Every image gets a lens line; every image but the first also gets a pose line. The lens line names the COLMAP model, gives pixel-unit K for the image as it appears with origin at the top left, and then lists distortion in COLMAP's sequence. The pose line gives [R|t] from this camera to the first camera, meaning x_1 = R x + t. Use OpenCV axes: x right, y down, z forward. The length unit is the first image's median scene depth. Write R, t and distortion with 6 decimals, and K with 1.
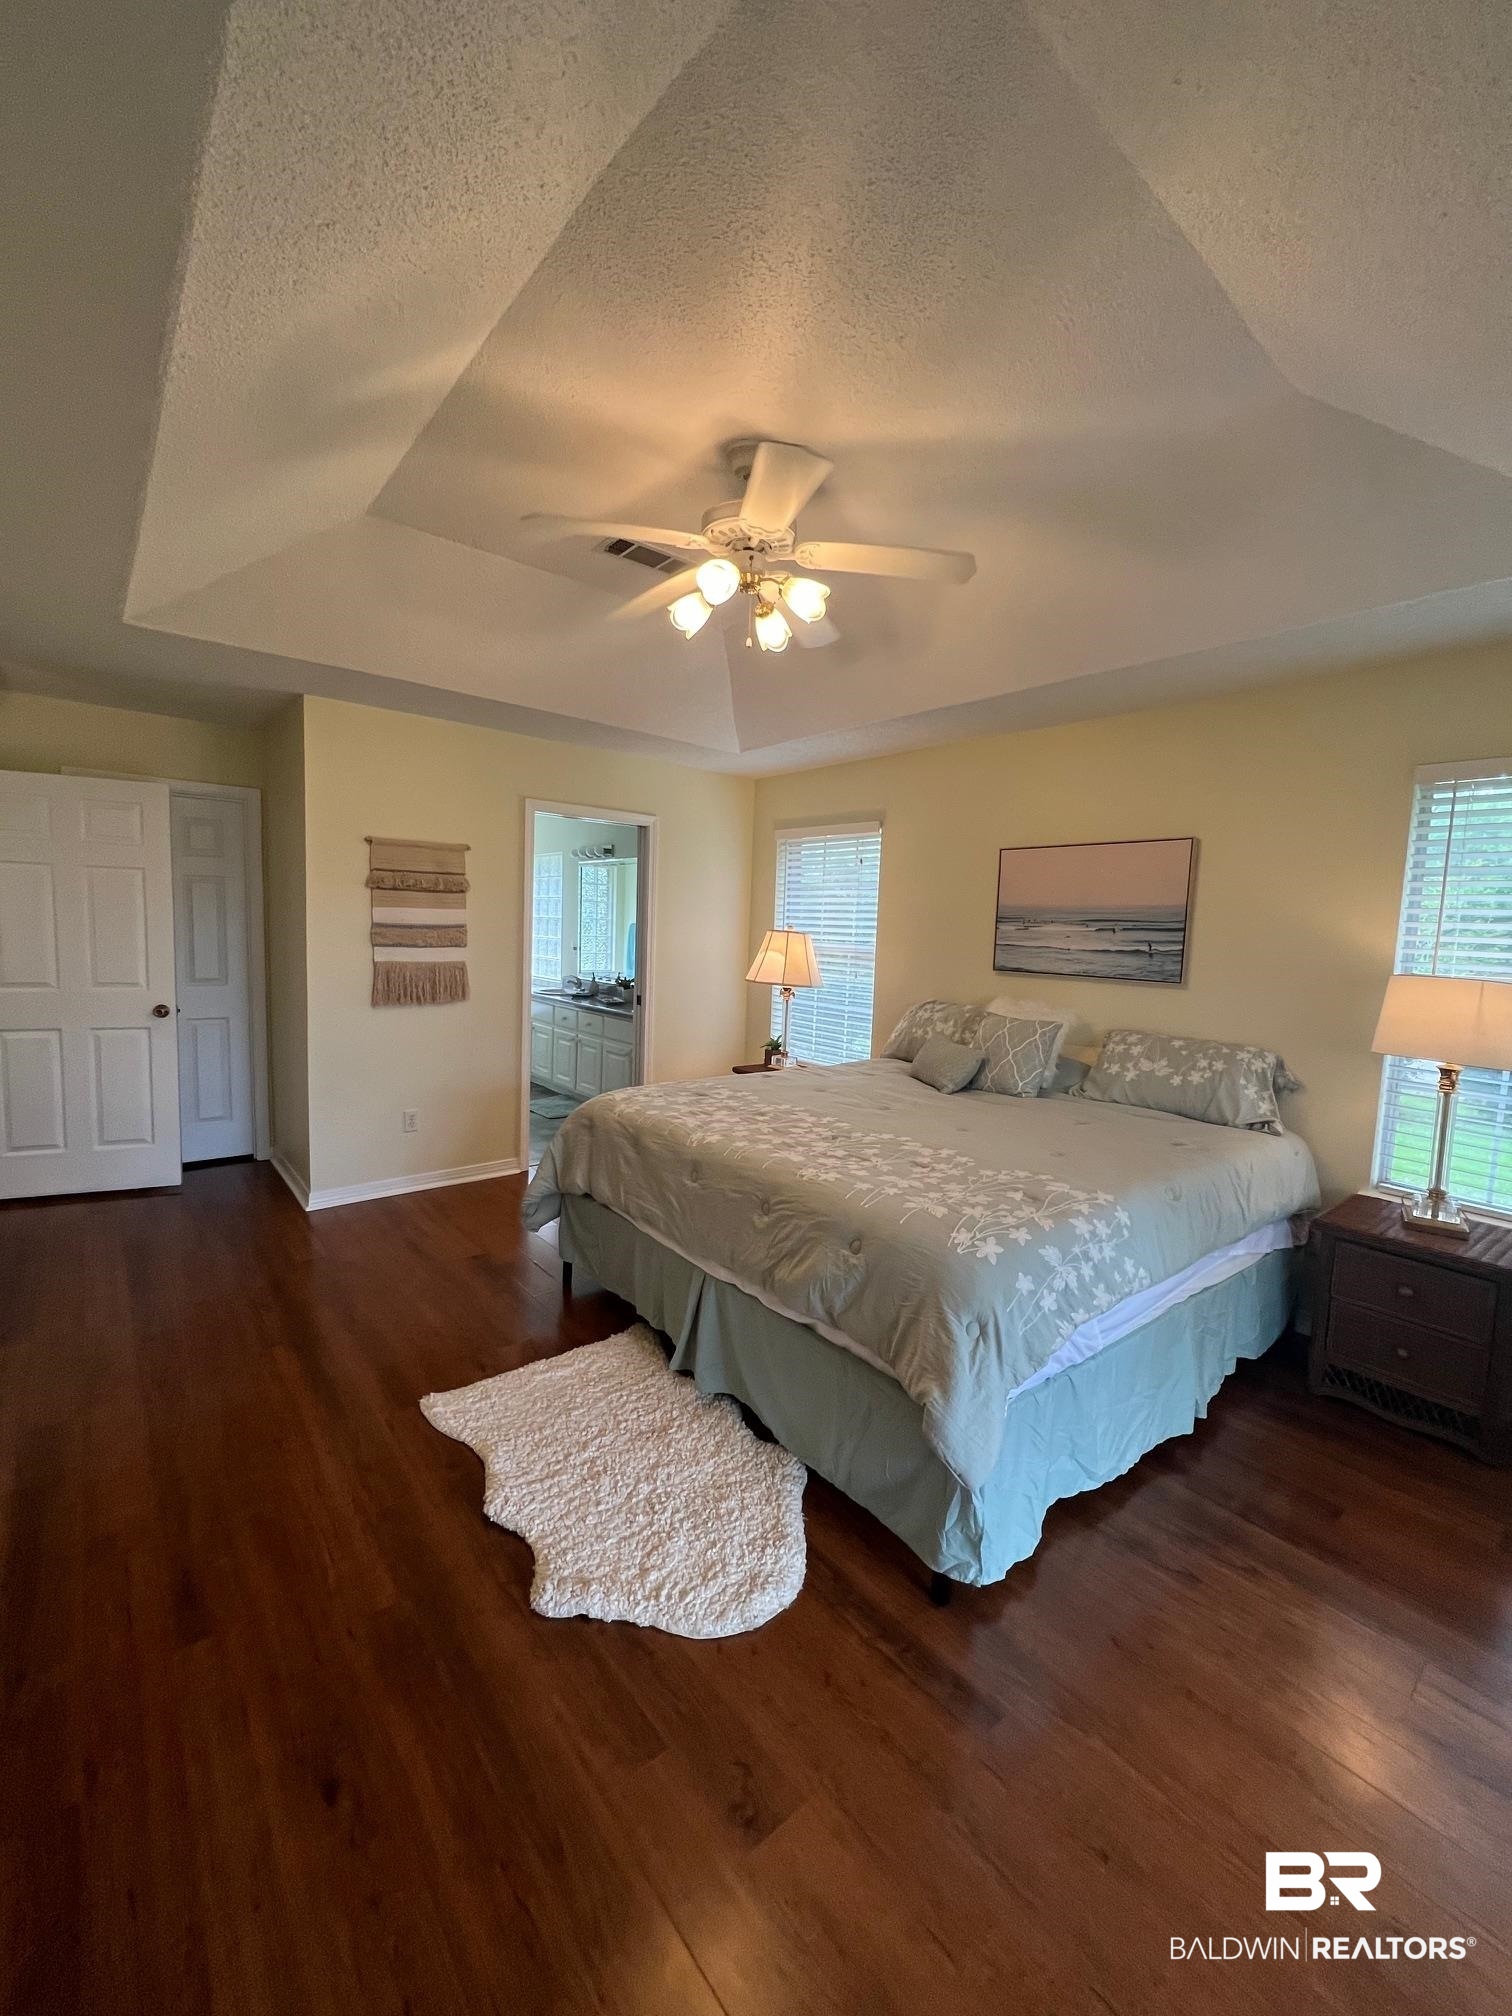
lens RADIAL K [[805.7, 0, 755.9], [0, 805.7, 1005.5], [0, 0, 1]] dist [0.000899, -0.000053]
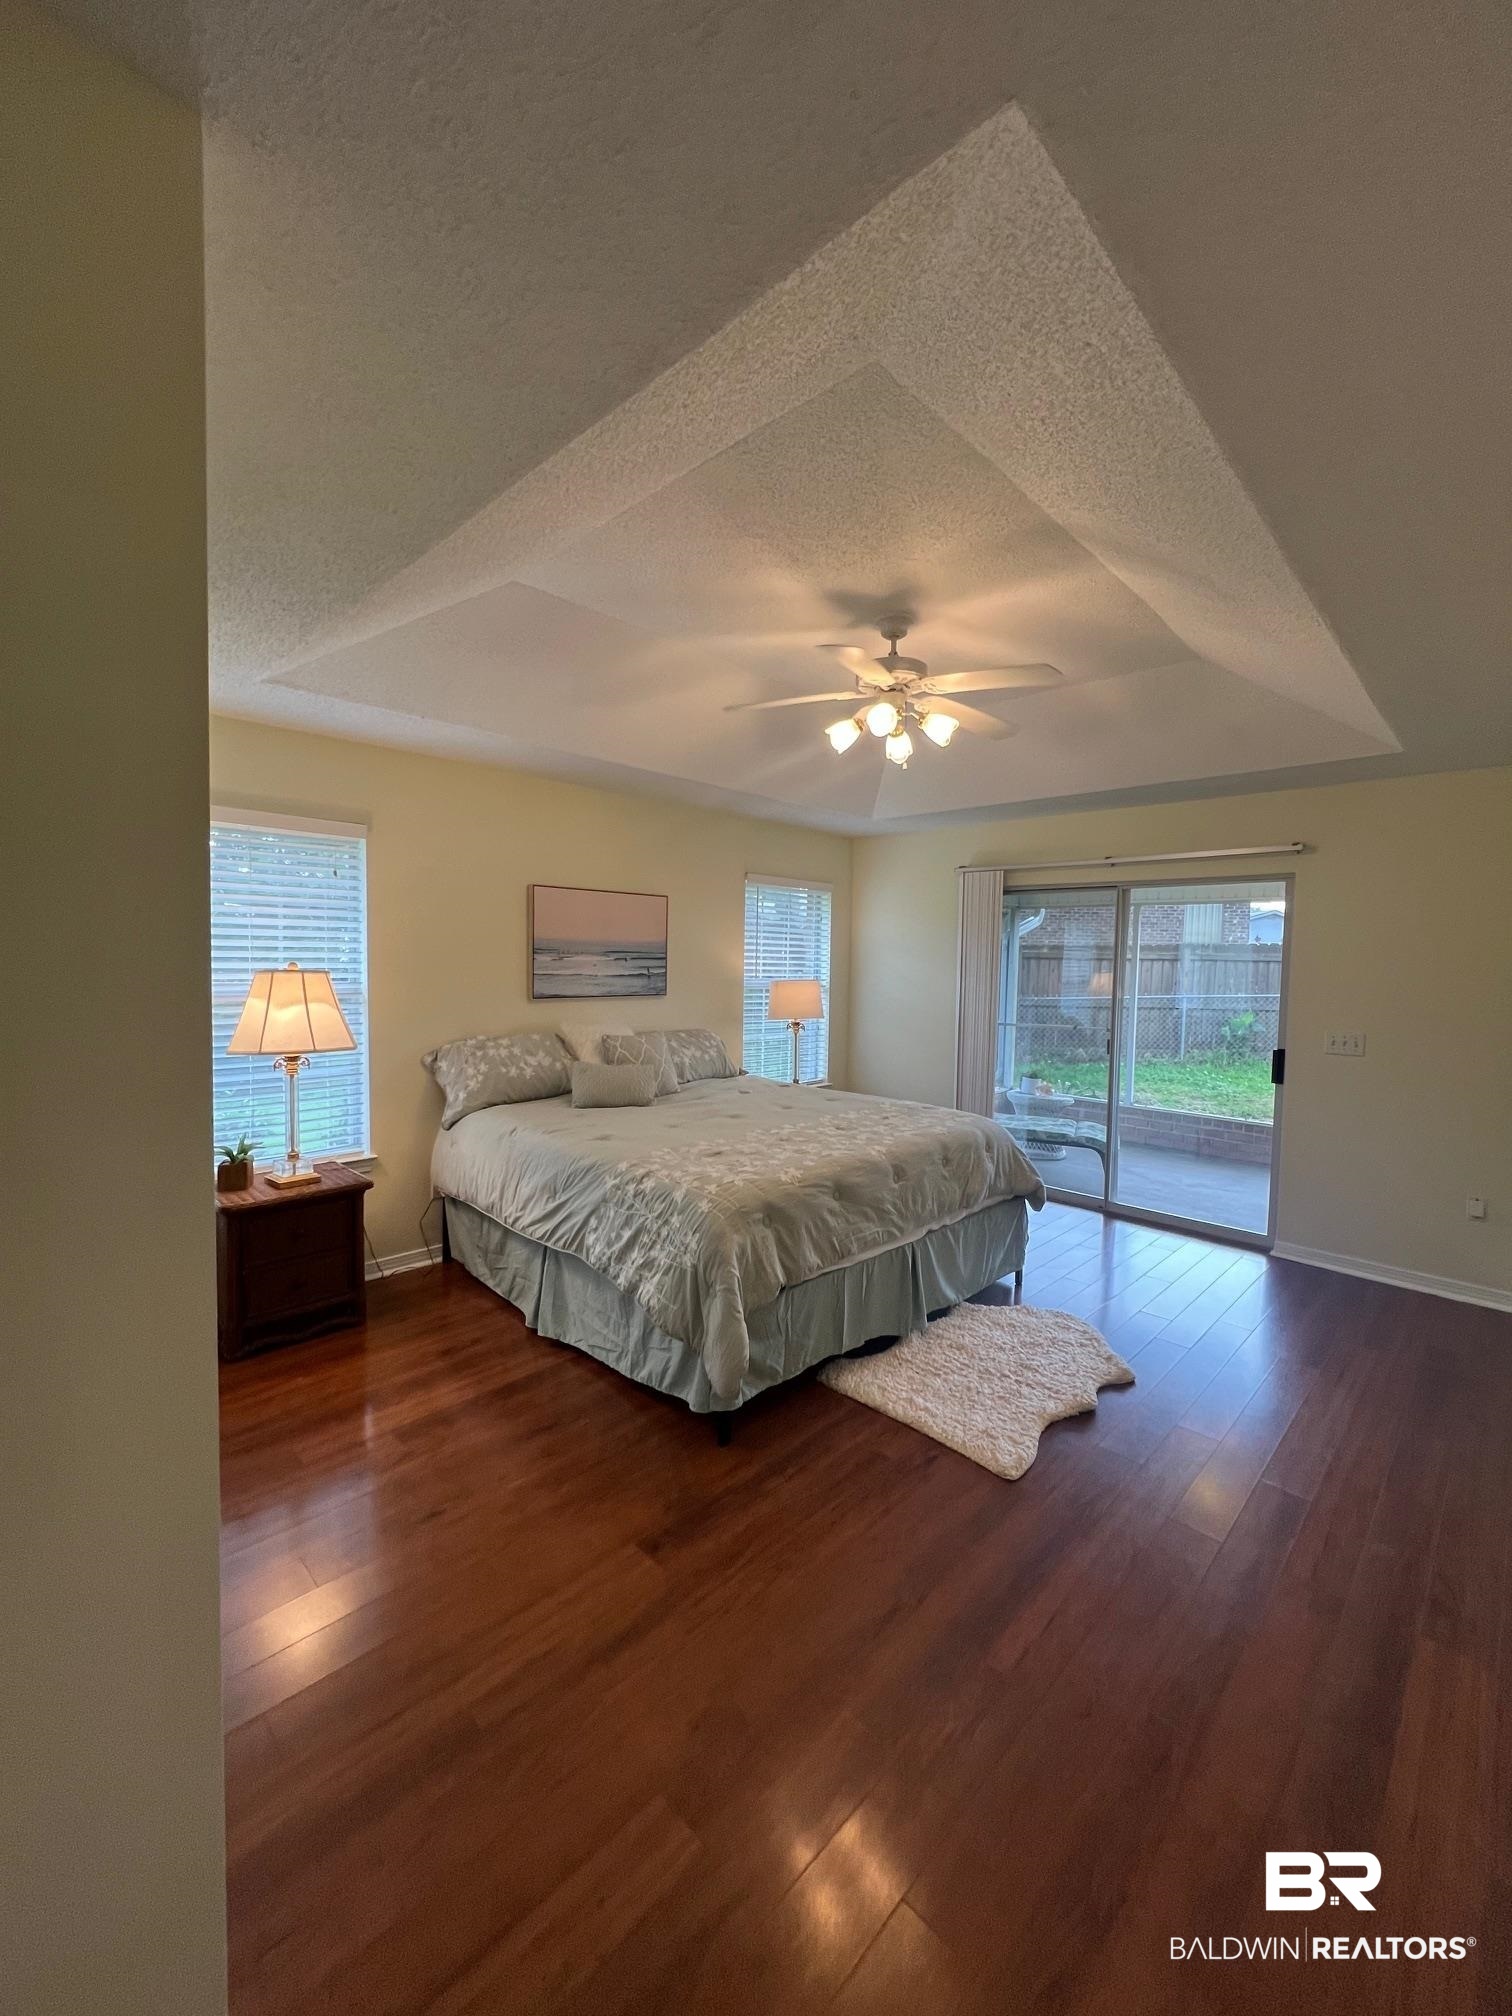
lens RADIAL K [[805.7, 0, 761.4], [0, 805.7, 1005.8], [0, 0, 1]] dist [0.000899, -0.000053]
pose [[-0.114479, -0.095285, 0.988845, -0.879969], [0.071466, 0.992021, 0.103865, -0.137738], [-0.990852, 0.082560, -0.106756, 0.919624]]
